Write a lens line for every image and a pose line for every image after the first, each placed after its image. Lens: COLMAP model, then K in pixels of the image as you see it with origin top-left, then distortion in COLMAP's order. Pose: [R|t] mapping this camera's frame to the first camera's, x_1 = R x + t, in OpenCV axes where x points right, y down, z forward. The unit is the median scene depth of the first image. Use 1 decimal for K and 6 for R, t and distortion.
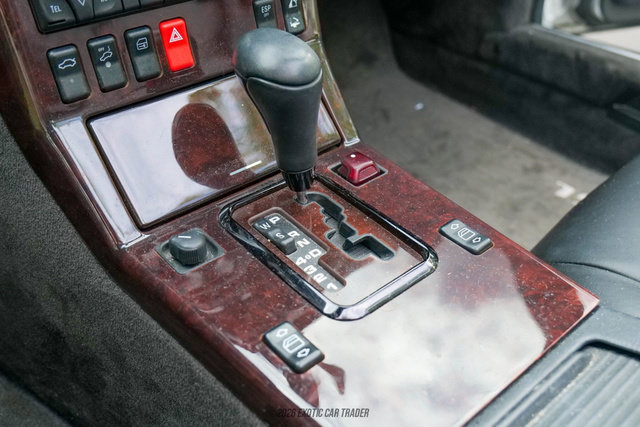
lens RADIAL K [[642.7, 0, 321.6], [0, 642.7, 215.6], [0, 0, 1]] dist [0.008101, 0.000000]
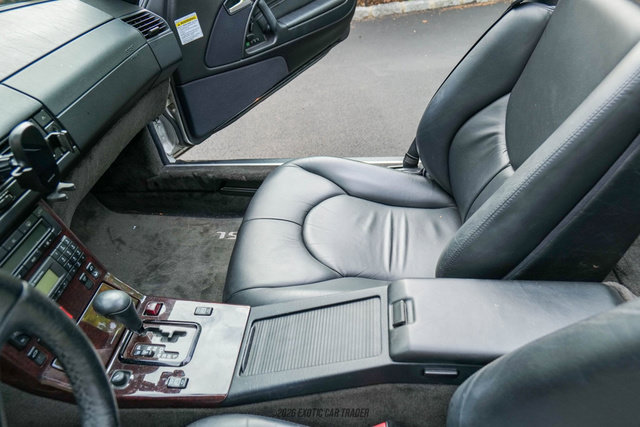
lens RADIAL K [[429.1, 0, 318.4], [0, 429.1, 215.6], [0, 0, 1]] dist [-0.004466, 0.001619]
pose [[0.724401, -0.497908, 0.476792, -0.045349], [0.481127, 0.860480, 0.167601, -0.168545], [-0.493720, 0.107988, 0.862890, -0.399929]]
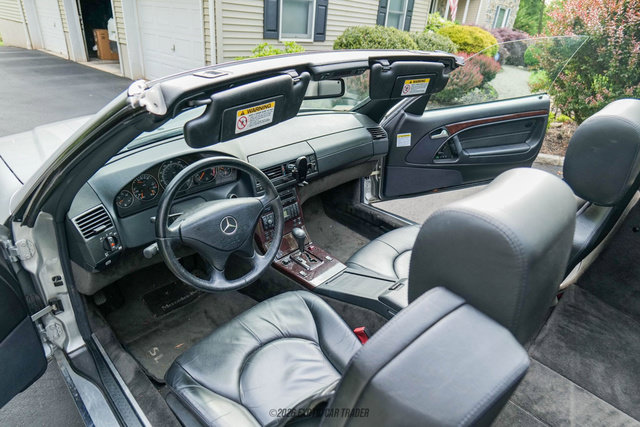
lens RADIAL K [[362.1, 0, 320.3], [0, 362.1, 217.5], [0, 0, 1]] dist [-0.000163, 0.000011]
pose [[0.997449, -0.037406, 0.060803, -0.025369], [0.045130, 0.990346, -0.131068, 0.040650], [-0.055313, 0.133478, 0.989507, -1.047926]]
